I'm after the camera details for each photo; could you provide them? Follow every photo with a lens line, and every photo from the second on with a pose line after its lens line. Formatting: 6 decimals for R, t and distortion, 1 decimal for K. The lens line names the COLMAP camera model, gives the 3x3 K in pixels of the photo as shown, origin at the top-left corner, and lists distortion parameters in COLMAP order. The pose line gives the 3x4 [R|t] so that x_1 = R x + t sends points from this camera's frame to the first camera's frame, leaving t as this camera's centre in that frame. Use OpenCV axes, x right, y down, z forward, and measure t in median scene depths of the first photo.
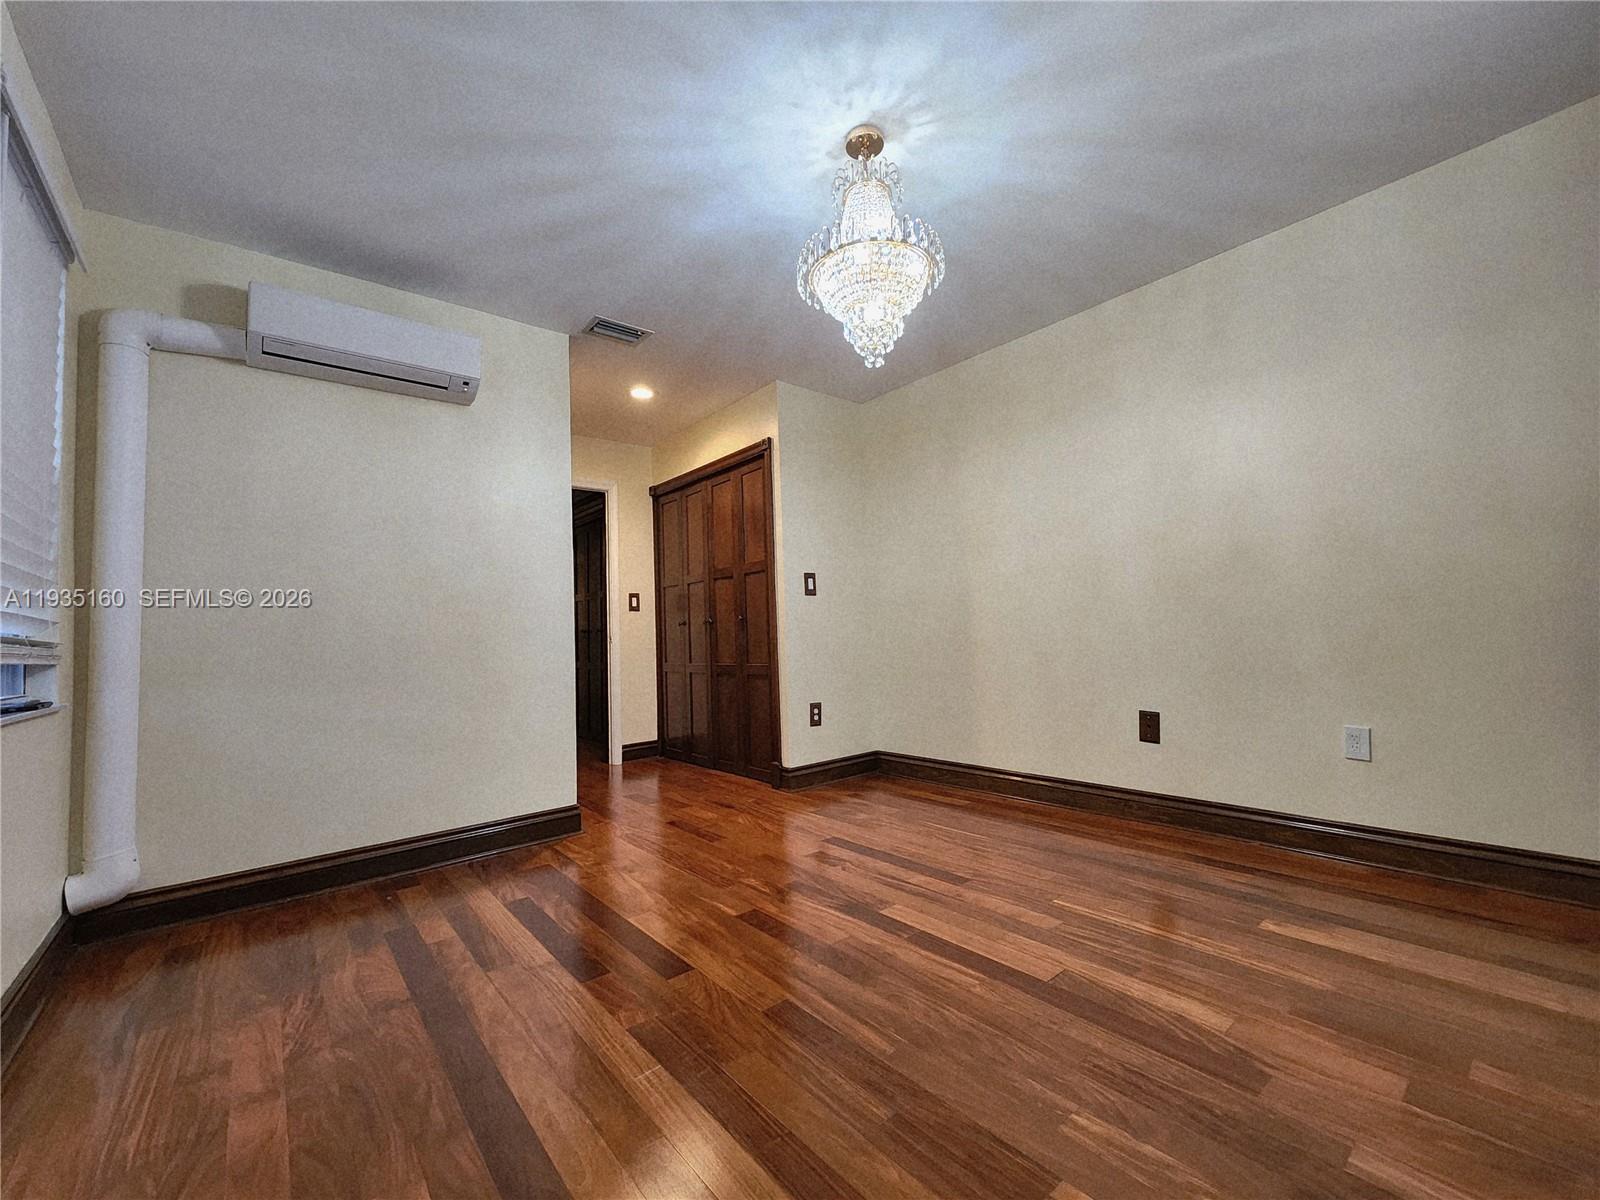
lens RADIAL K [[643.2, 0, 800.0], [0, 643.2, 600.0], [0, 0, 1]] dist [-0.000161, -0.000014]
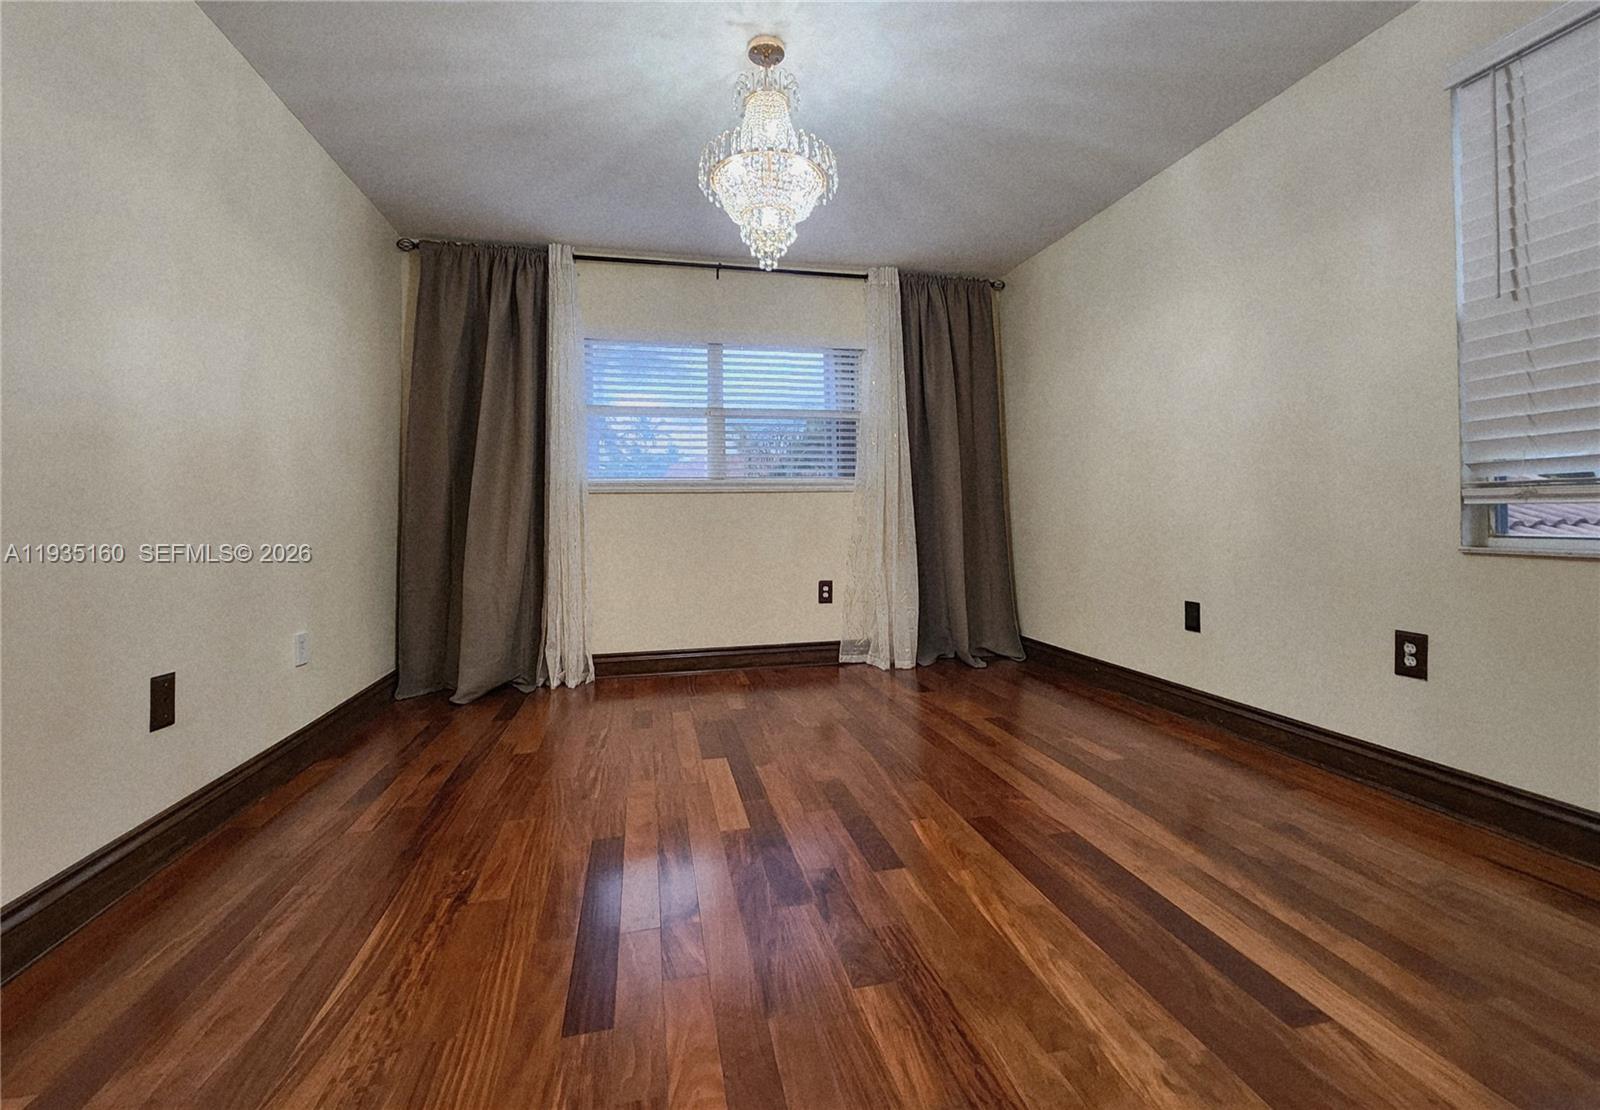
lens RADIAL K [[688.8, 0, 799.8], [0, 688.8, 511.6], [0, 0, 1]] dist [0.000338, 0.000057]
pose [[-0.886537, 0.053347, 0.459572, -0.412158], [0.020439, 0.996876, -0.076289, 0.126832], [-0.462206, -0.058240, -0.884858, 1.897234]]
